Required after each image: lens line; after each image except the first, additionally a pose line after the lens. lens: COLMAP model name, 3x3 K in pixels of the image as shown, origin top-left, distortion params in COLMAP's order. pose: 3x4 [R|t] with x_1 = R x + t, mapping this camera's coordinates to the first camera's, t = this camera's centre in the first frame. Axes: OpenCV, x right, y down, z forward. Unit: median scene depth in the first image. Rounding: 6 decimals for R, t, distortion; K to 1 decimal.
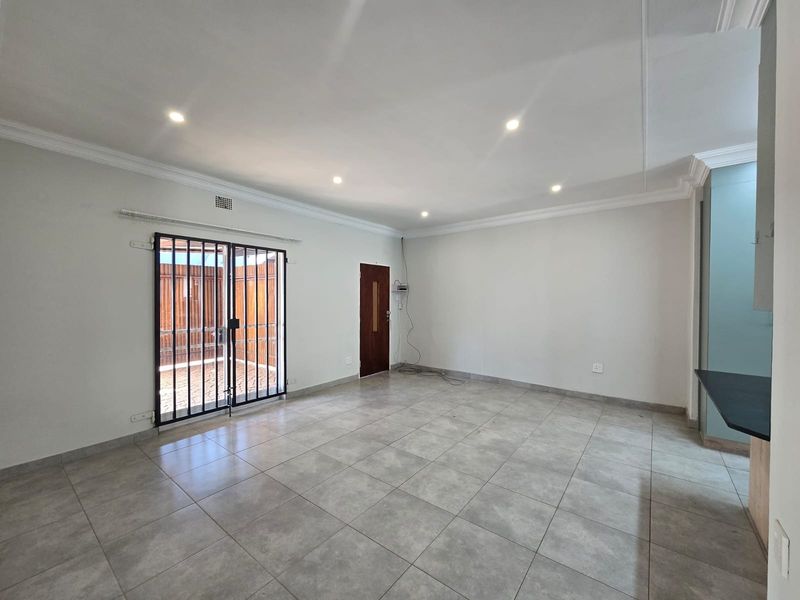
lens RADIAL K [[328.0, 0, 398.5], [0, 328.0, 302.4], [0, 0, 1]] dist [-0.006855, 0.003019]
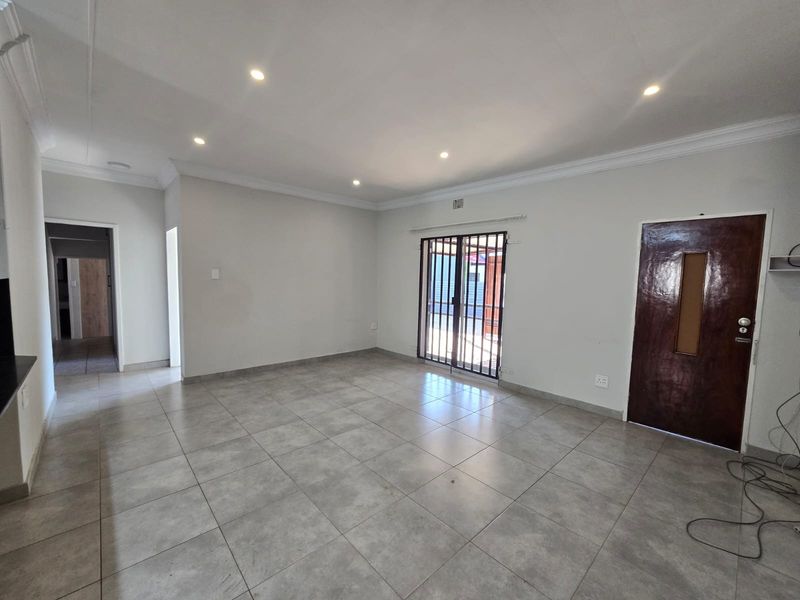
lens RADIAL K [[328.0, 0, 395.1], [0, 328.0, 302.4], [0, 0, 1]] dist [-0.006855, 0.003019]
pose [[-0.169893, 0.069716, -0.982993, 0.838145], [-0.039992, 0.996185, 0.077564, -0.018294], [0.984651, 0.052490, -0.166457, 1.089925]]
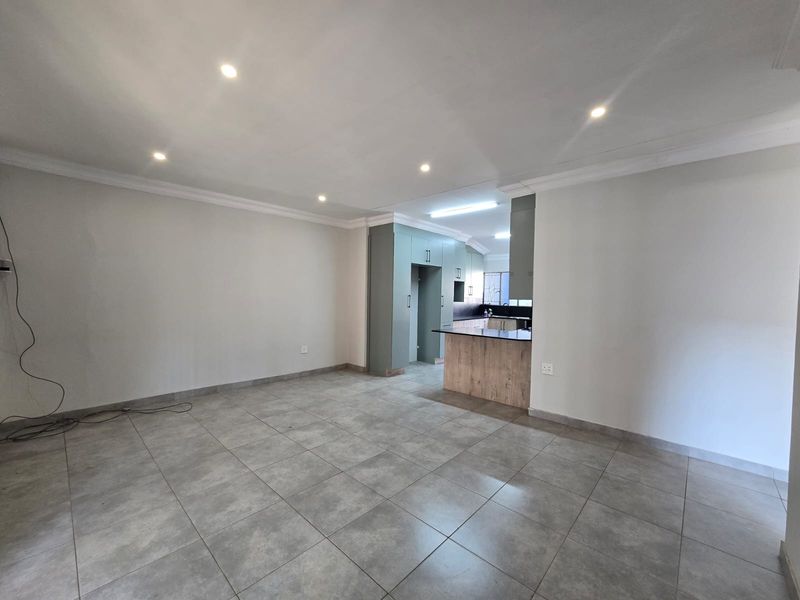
lens RADIAL K [[328.0, 0, 395.9], [0, 328.0, 300.5], [0, 0, 1]] dist [-0.006855, 0.003019]
pose [[0.086931, -0.019821, 0.996017, -0.744178], [-0.001761, 0.999797, 0.020050, -0.009823], [-0.996213, -0.003497, 0.086879, 0.711799]]
